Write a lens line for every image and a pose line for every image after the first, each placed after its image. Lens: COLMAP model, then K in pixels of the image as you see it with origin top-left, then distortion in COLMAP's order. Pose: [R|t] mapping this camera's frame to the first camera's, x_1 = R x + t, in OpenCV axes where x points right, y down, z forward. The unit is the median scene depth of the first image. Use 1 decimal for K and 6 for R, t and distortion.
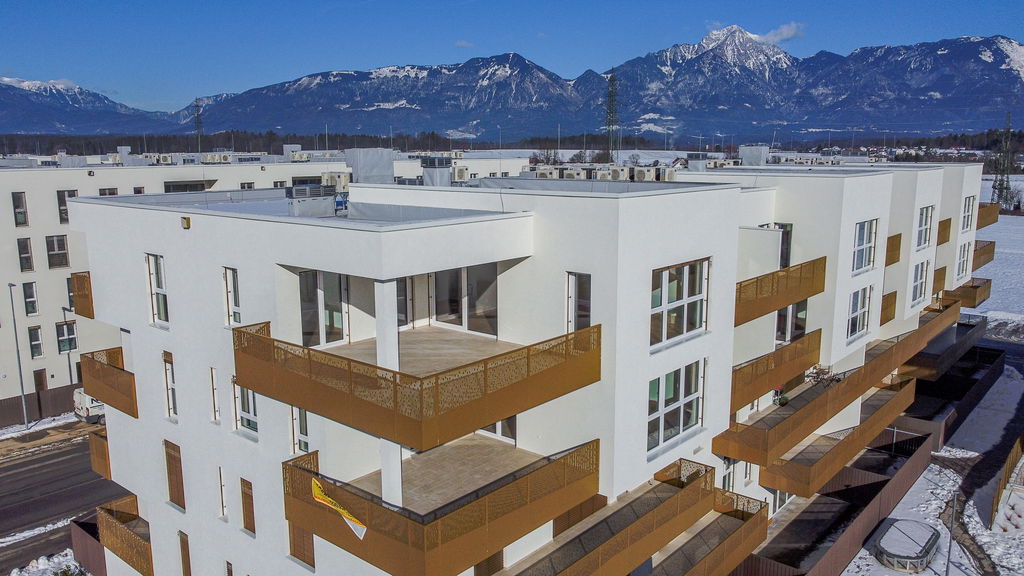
lens RADIAL K [[774.0, 0, 514.2], [0, 774.0, 287.8], [0, 0, 1]] dist [-0.005386, -0.007086]
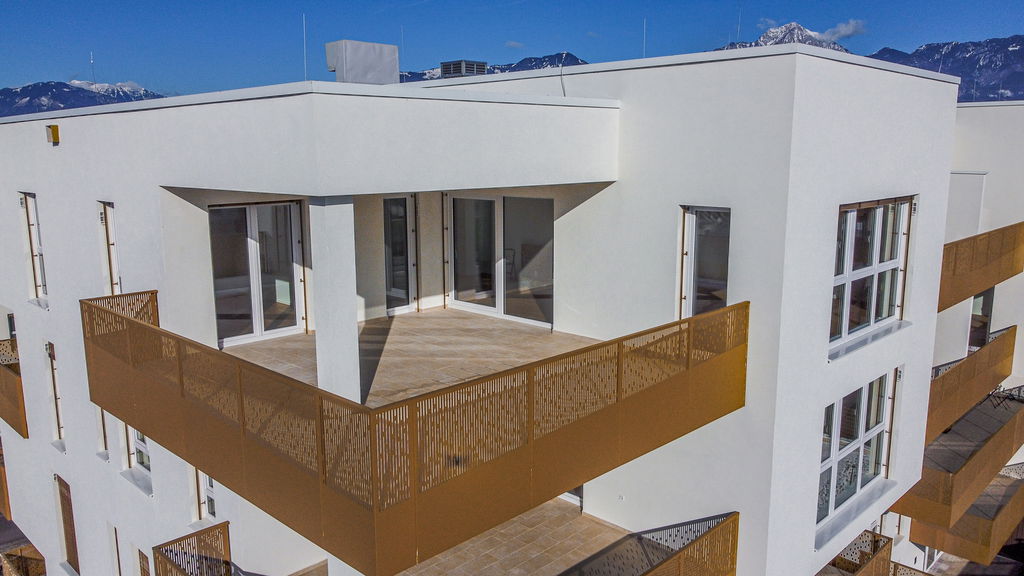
lens RADIAL K [[774.0, 0, 510.4], [0, 774.0, 286.4], [0, 0, 1]] dist [-0.005386, -0.007086]
pose [[0.997491, 0.010990, -0.069933, -0.013108], [-0.011142, 0.999936, -0.001790, 0.035656], [0.069909, 0.002565, 0.997550, 0.412624]]
